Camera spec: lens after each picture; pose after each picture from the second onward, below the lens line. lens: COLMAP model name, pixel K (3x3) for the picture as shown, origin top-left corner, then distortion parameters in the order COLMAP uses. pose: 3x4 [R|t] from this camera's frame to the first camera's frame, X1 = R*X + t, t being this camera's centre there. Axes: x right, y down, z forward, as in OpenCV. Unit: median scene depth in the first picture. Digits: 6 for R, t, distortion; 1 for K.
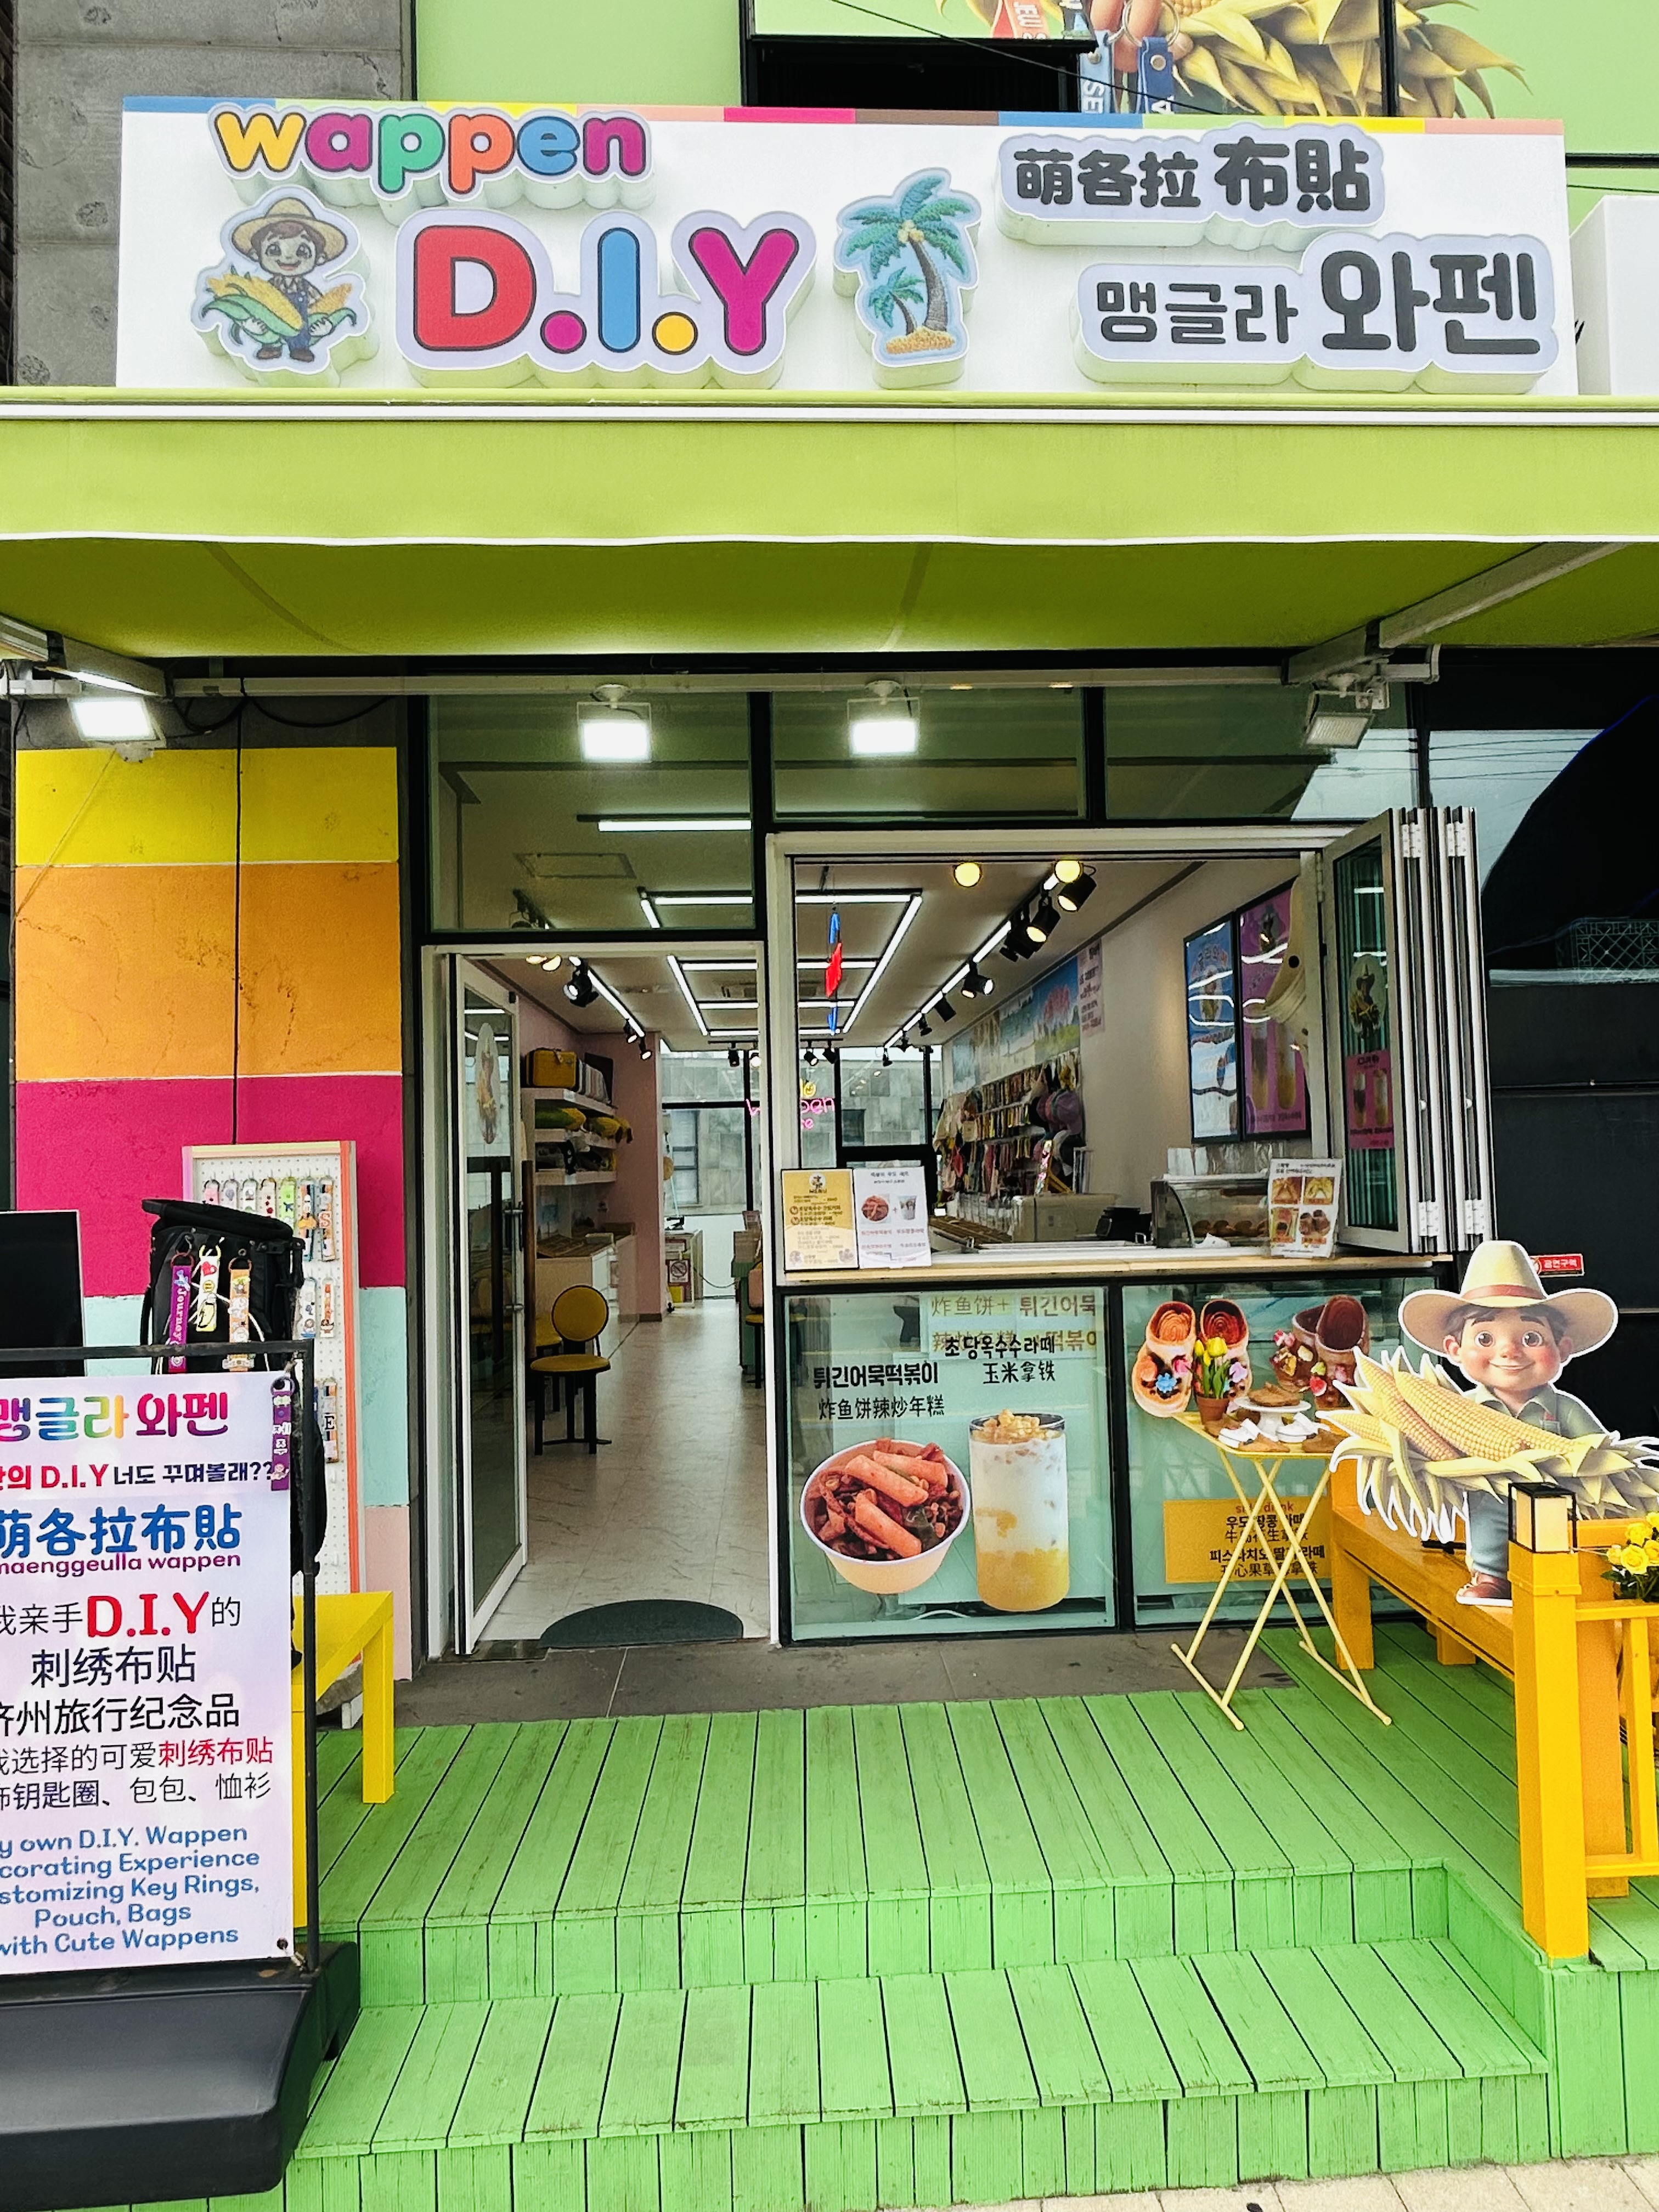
lens RADIAL K [[1346.8, 0, 829.5], [0, 1346.8, 1106.0], [0, 0, 1]] dist [-0.002311, 0.000053]
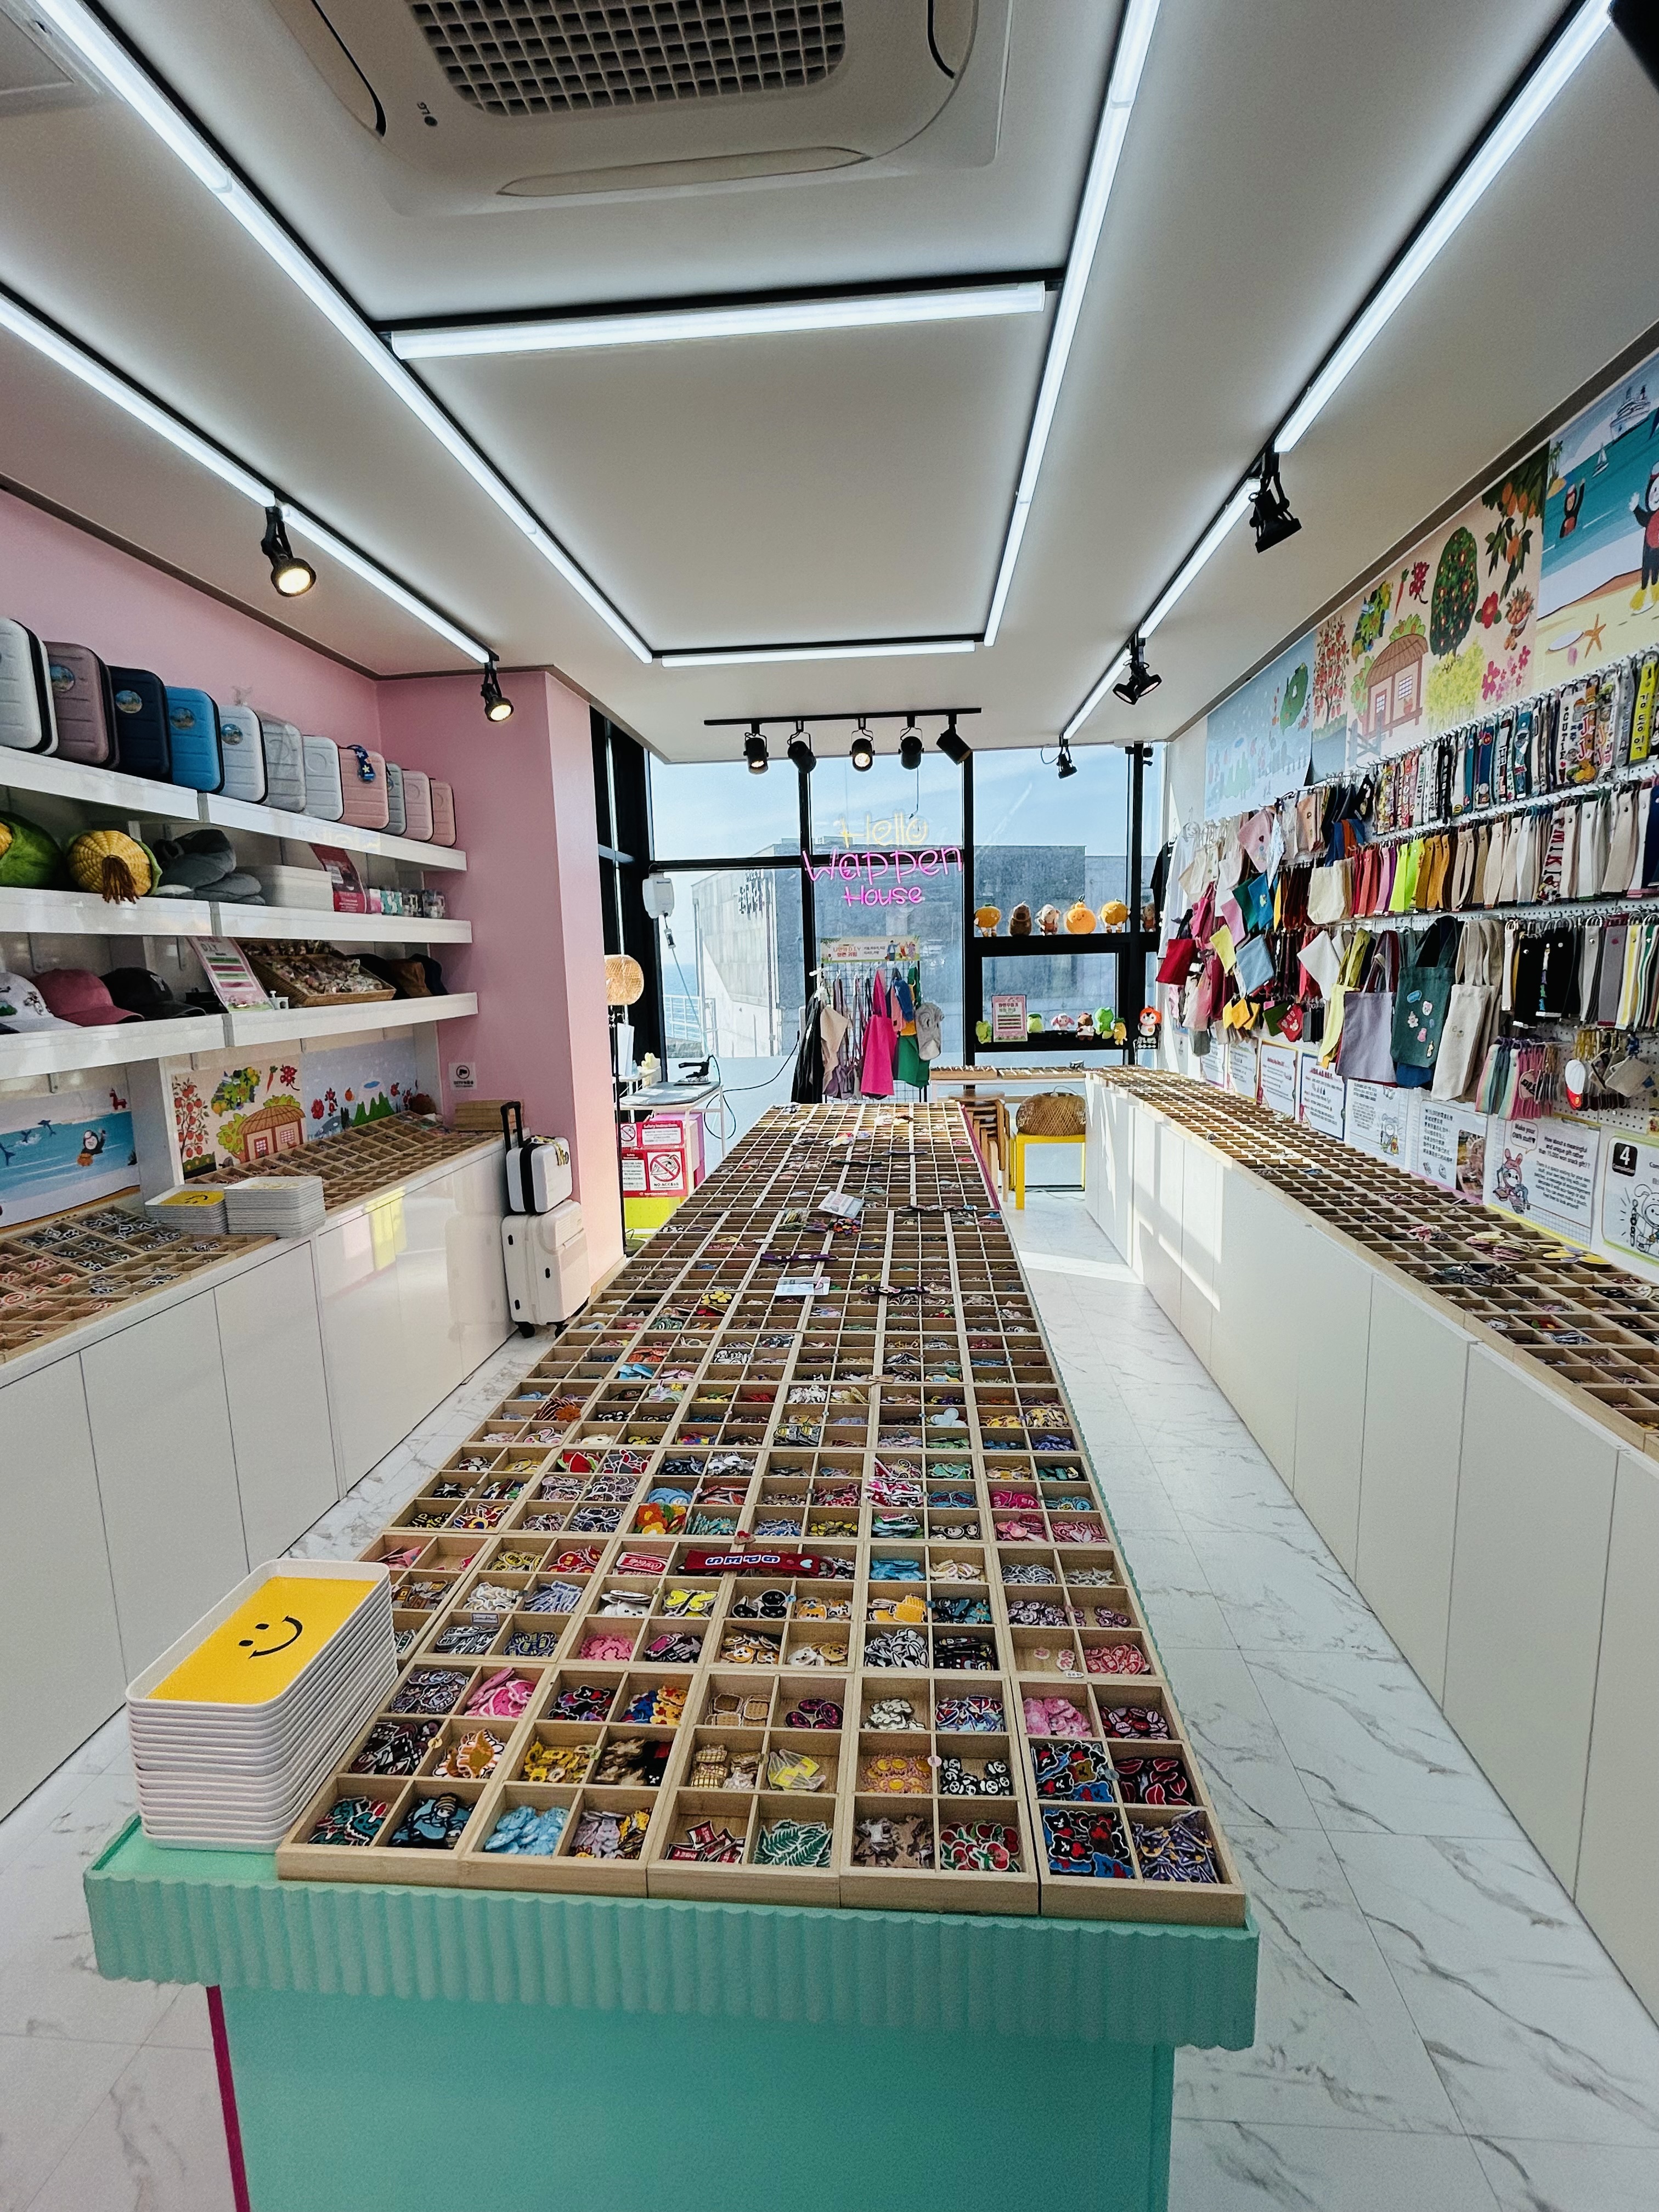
lens RADIAL K [[1024.3, 0, 829.5], [0, 1024.3, 1106.0], [0, 0, 1]] dist [0.000014, -0.000034]
pose [[0.992409, 0.018567, -0.121569, 0.003466], [0.005240, 0.981255, 0.192644, 0.020003], [0.122867, -0.191818, 0.973709, 0.678136]]
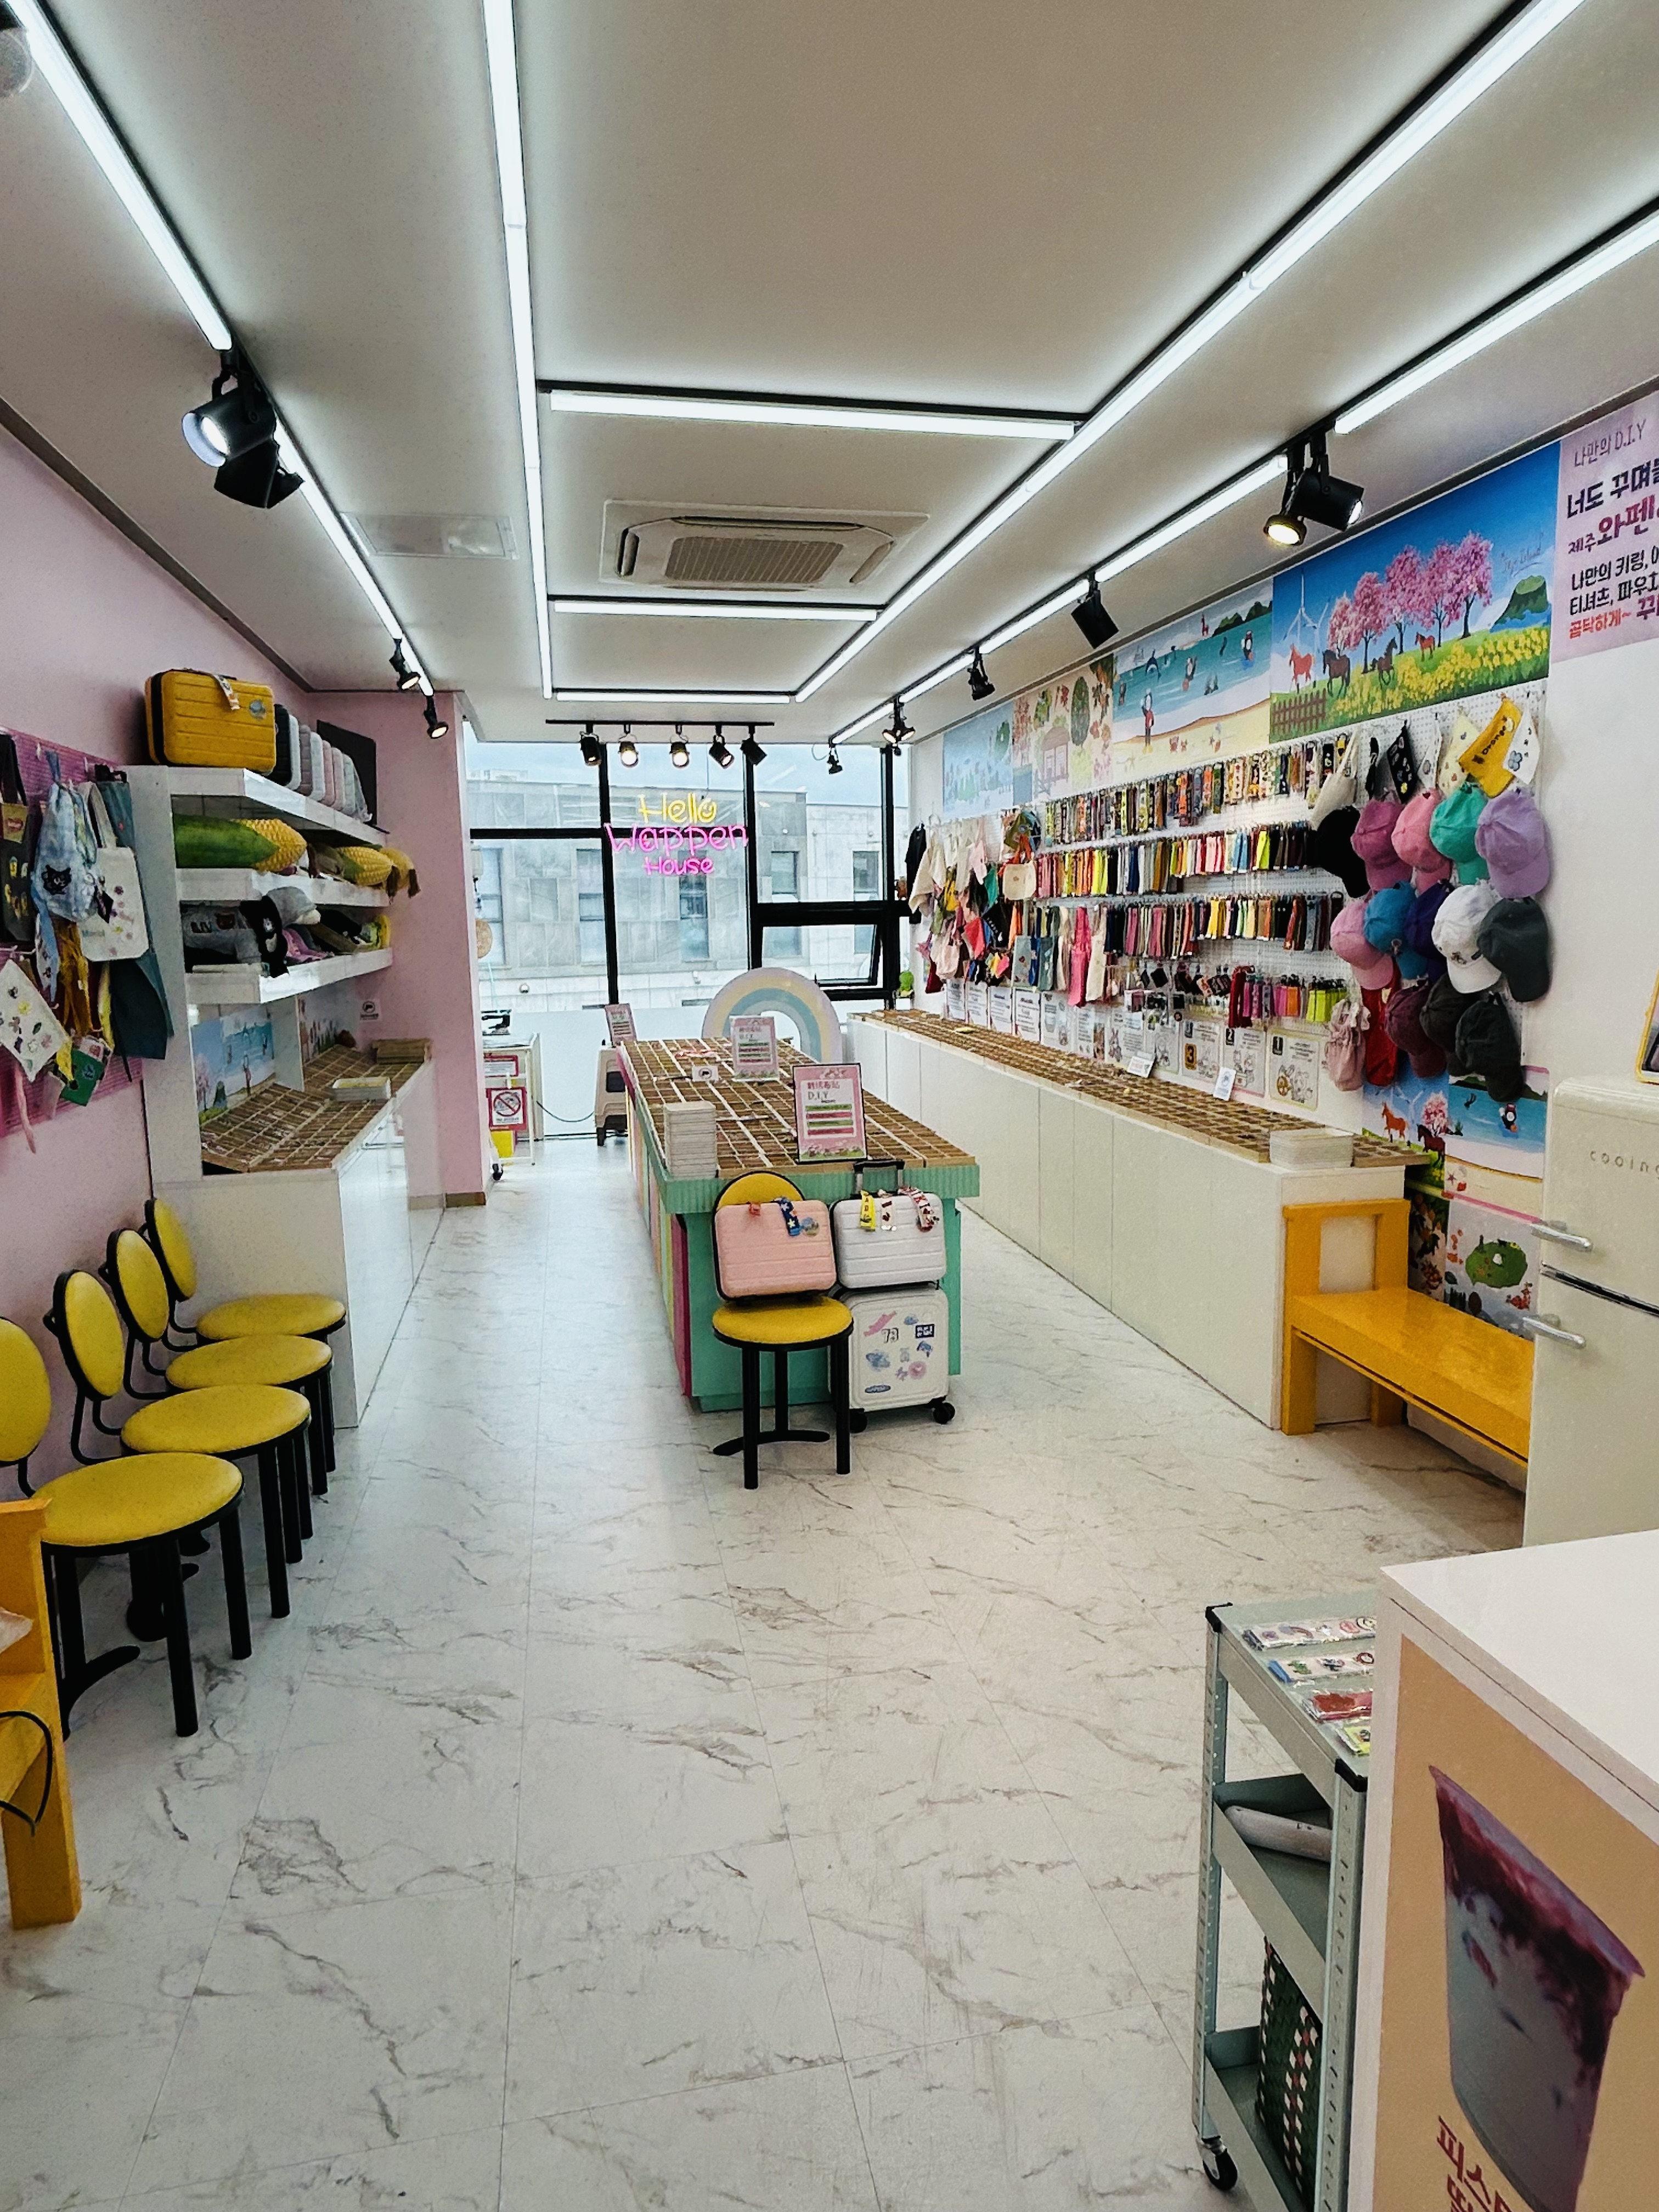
lens RADIAL K [[1346.8, 0, 829.5], [0, 1346.8, 1106.0], [0, 0, 1]] dist [-0.002311, 0.000053]
pose [[0.989340, -0.012993, 0.145042, -0.061199], [-0.014326, 0.982496, 0.185732, 0.006875], [-0.144916, -0.185829, 0.971837, 0.421005]]
